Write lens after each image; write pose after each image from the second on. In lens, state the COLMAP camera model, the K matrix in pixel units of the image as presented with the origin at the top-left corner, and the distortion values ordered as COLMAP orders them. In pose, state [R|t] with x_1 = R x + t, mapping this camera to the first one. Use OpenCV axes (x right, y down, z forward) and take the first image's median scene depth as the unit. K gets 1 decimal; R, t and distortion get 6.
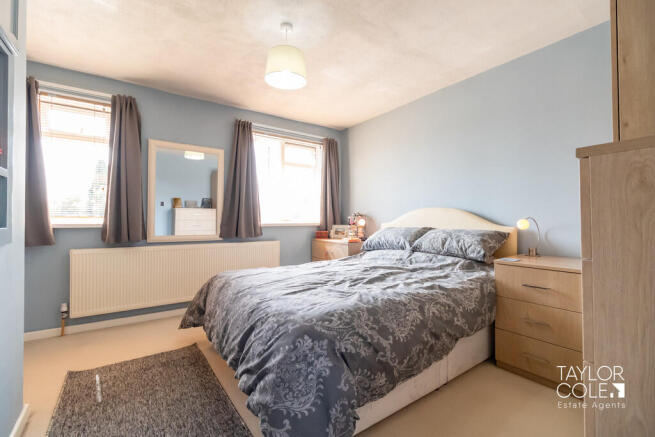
lens RADIAL K [[291.9, 0, 330.1], [0, 291.9, 216.9], [0, 0, 1]] dist [0.002647, -0.000237]
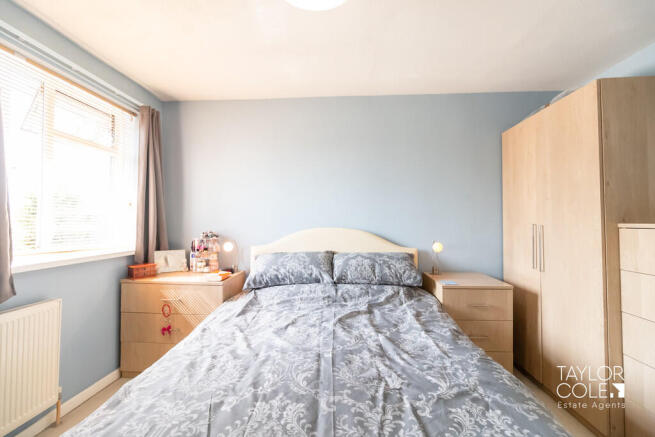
lens RADIAL K [[291.9, 0, 329.7], [0, 291.9, 216.6], [0, 0, 1]] dist [0.002647, -0.000237]
pose [[0.617796, 0.011421, 0.786255, -0.324377], [-0.004491, 0.999929, -0.010996, -0.053288], [-0.786325, 0.003262, 0.617804, 0.443934]]
